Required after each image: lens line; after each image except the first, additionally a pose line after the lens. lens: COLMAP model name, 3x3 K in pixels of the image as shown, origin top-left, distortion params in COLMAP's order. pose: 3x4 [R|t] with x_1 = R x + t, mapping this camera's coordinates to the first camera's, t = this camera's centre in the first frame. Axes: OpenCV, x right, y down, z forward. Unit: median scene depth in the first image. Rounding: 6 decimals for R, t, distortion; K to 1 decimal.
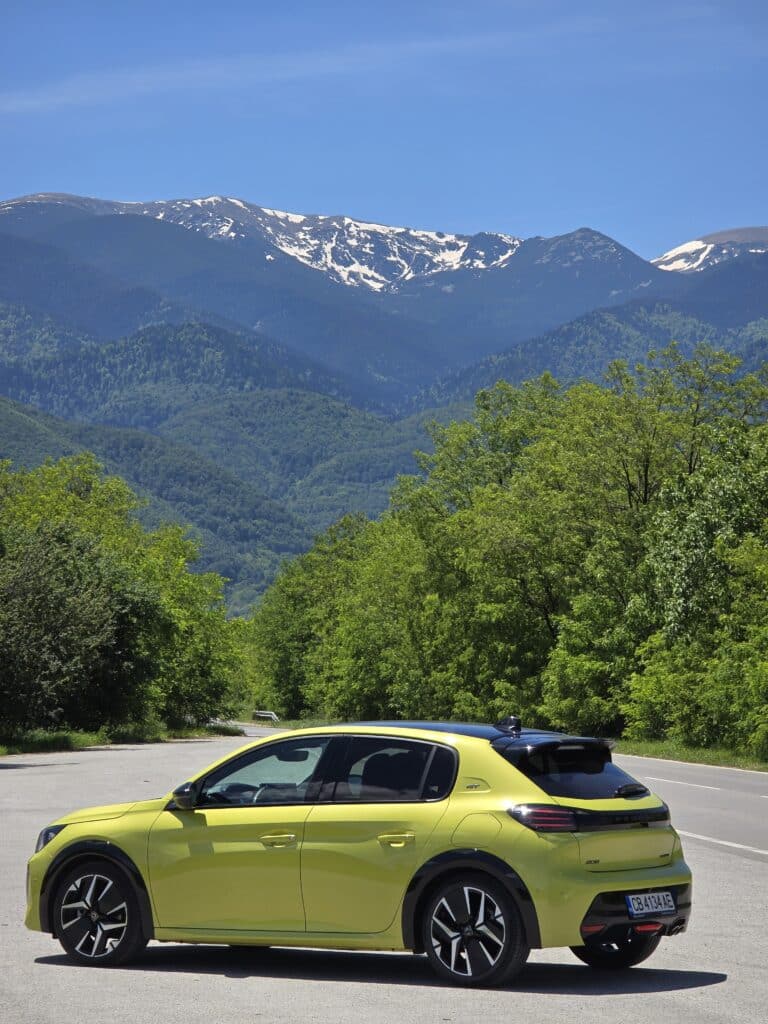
lens RADIAL K [[3498.8, 0, 382.5], [0, 3498.8, 513.5], [0, 0, 1]] dist [0.638703, 0.000000]
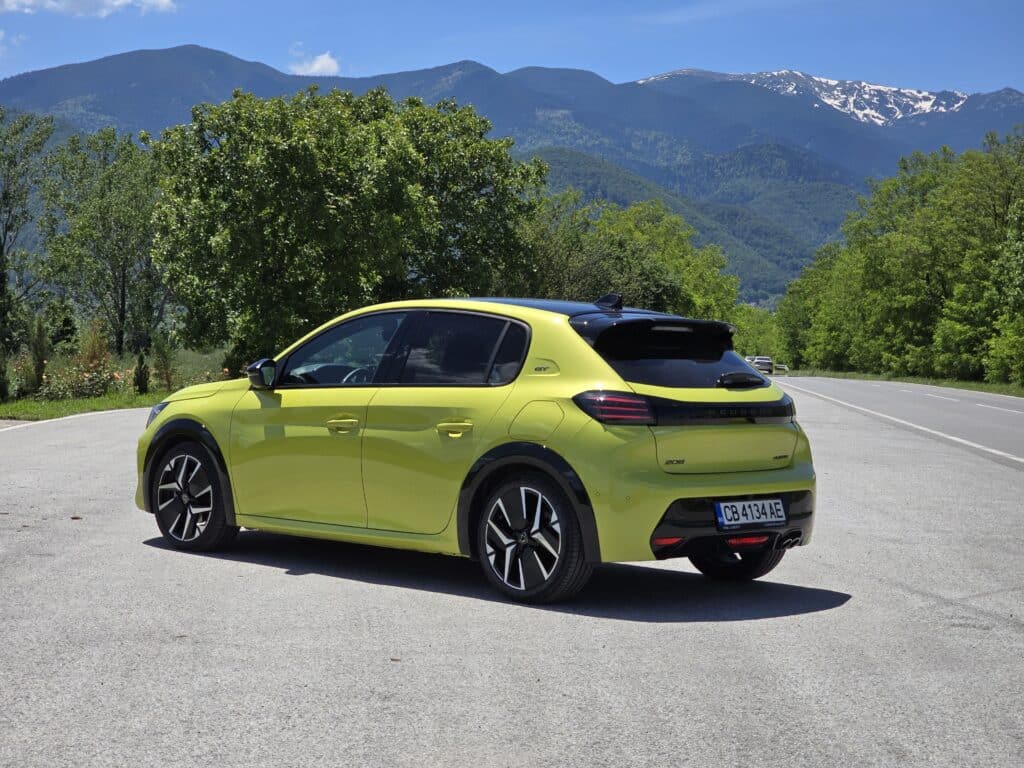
lens RADIAL K [[2032.2, 0, 503.0], [0, 2032.2, 386.2], [0, 0, 1]] dist [0.193563, 0.000000]
pose [[0.984322, 0.030325, -0.173753, 0.097810], [-0.018546, 0.997443, 0.069018, 0.046599], [0.175402, -0.064714, 0.982368, 0.501201]]
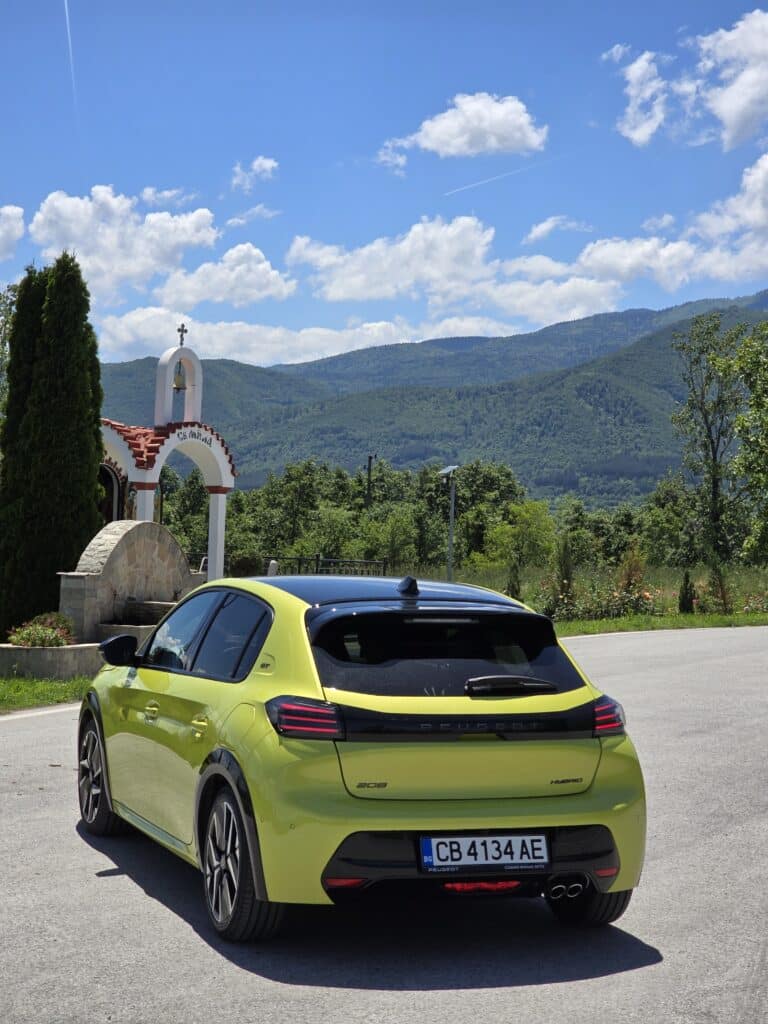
lens RADIAL K [[2032.2, 0, 379.4], [0, 2032.2, 512.0], [0, 0, 1]] dist [0.193563, 0.000000]
pose [[0.810169, 0.032324, -0.585304, 0.280644], [-0.010167, 0.999103, 0.041103, 0.027275], [0.586108, -0.027350, 0.809771, 0.647253]]
